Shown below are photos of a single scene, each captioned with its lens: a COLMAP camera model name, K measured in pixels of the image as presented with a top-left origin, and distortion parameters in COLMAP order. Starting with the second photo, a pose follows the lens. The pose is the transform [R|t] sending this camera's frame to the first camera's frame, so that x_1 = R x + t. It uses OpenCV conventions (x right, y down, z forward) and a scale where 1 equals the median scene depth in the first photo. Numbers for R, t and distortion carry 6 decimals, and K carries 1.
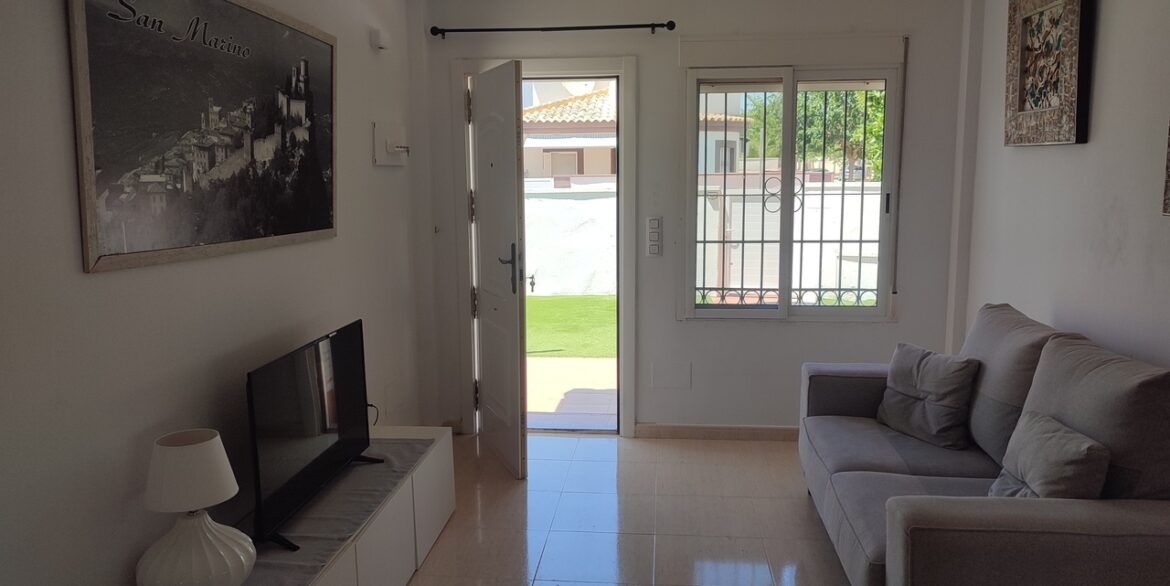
lens RADIAL K [[874.5, 0, 576.7], [0, 874.5, 294.8], [0, 0, 1]] dist [0.023603, -0.008675]
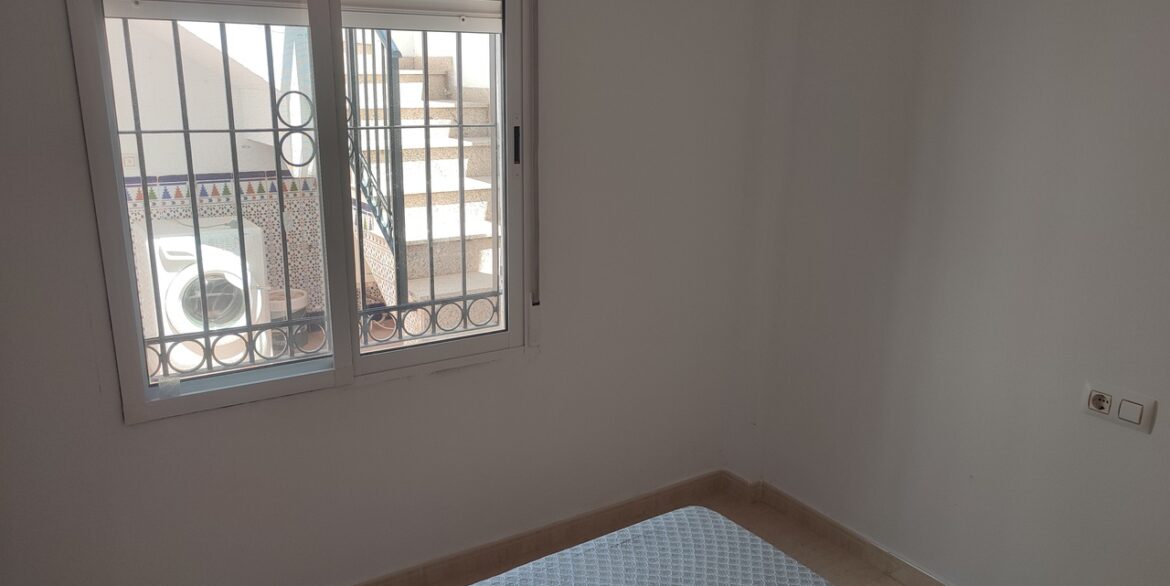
lens RADIAL K [[874.5, 0, 586.6], [0, 874.5, 298.2], [0, 0, 1]] dist [0.023603, -0.008675]
pose [[0.801468, -0.122925, 0.585268, 0.091891], [0.069417, 0.991154, 0.113115, -0.105951], [-0.593996, -0.050030, 0.802911, 0.826161]]
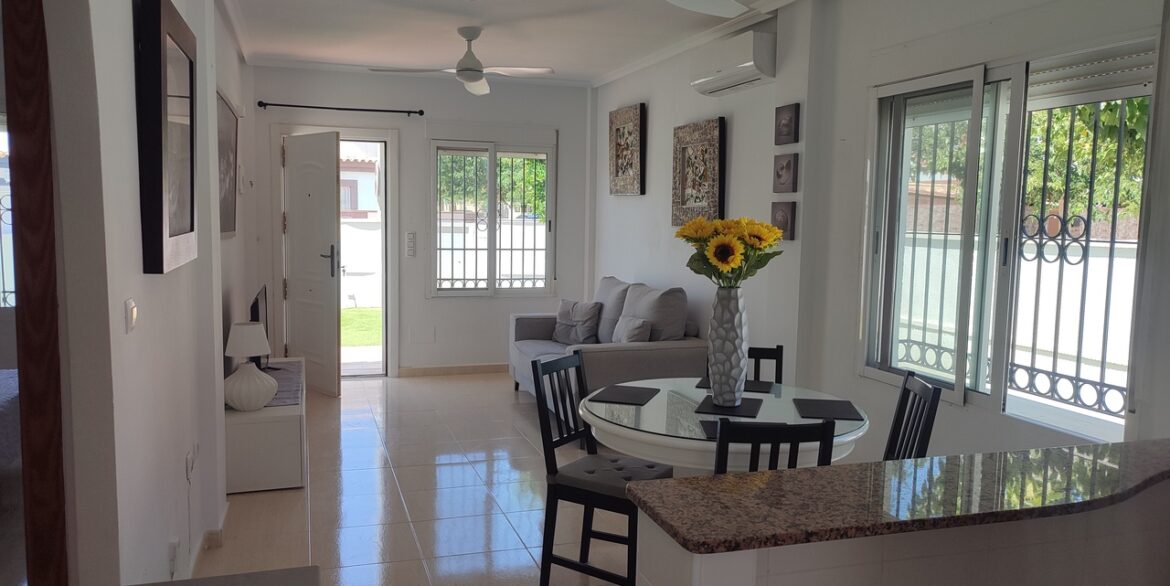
lens RADIAL K [[874.5, 0, 594.4], [0, 874.5, 299.1], [0, 0, 1]] dist [0.023603, -0.008675]
pose [[0.912110, -0.016122, 0.409629, -0.402035], [0.033002, 0.998871, -0.034171, 0.150033], [-0.408615, 0.044686, 0.911612, -0.873989]]
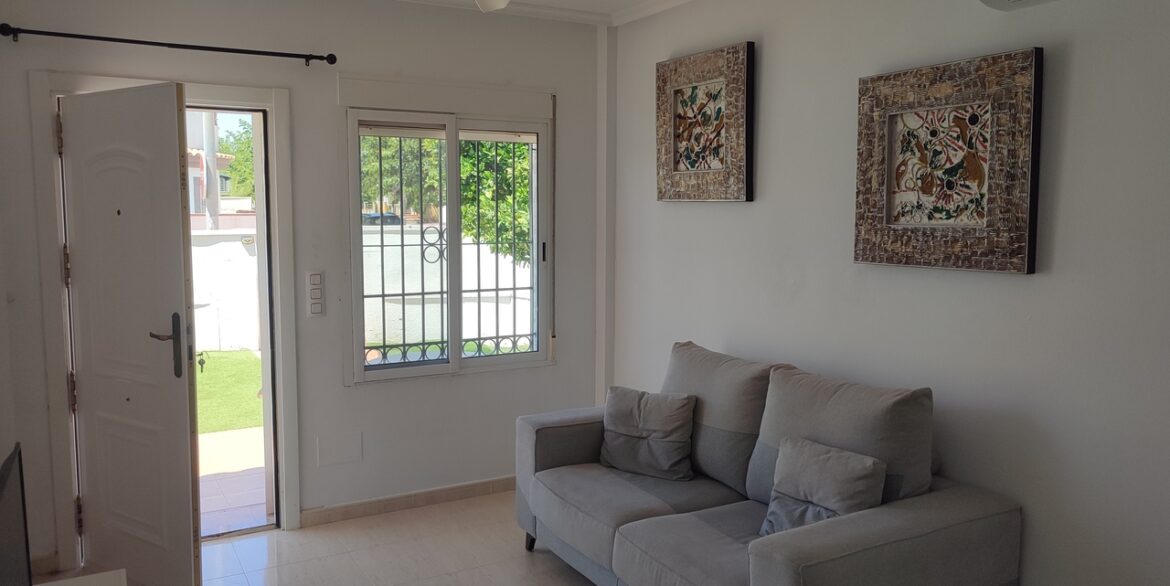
lens RADIAL K [[874.5, 0, 599.5], [0, 874.5, 293.3], [0, 0, 1]] dist [0.023603, -0.008675]
pose [[0.811230, -0.048151, 0.582741, -0.307219], [0.074476, 0.996995, -0.021297, -0.043594], [-0.579965, 0.060677, 0.812379, 0.191088]]
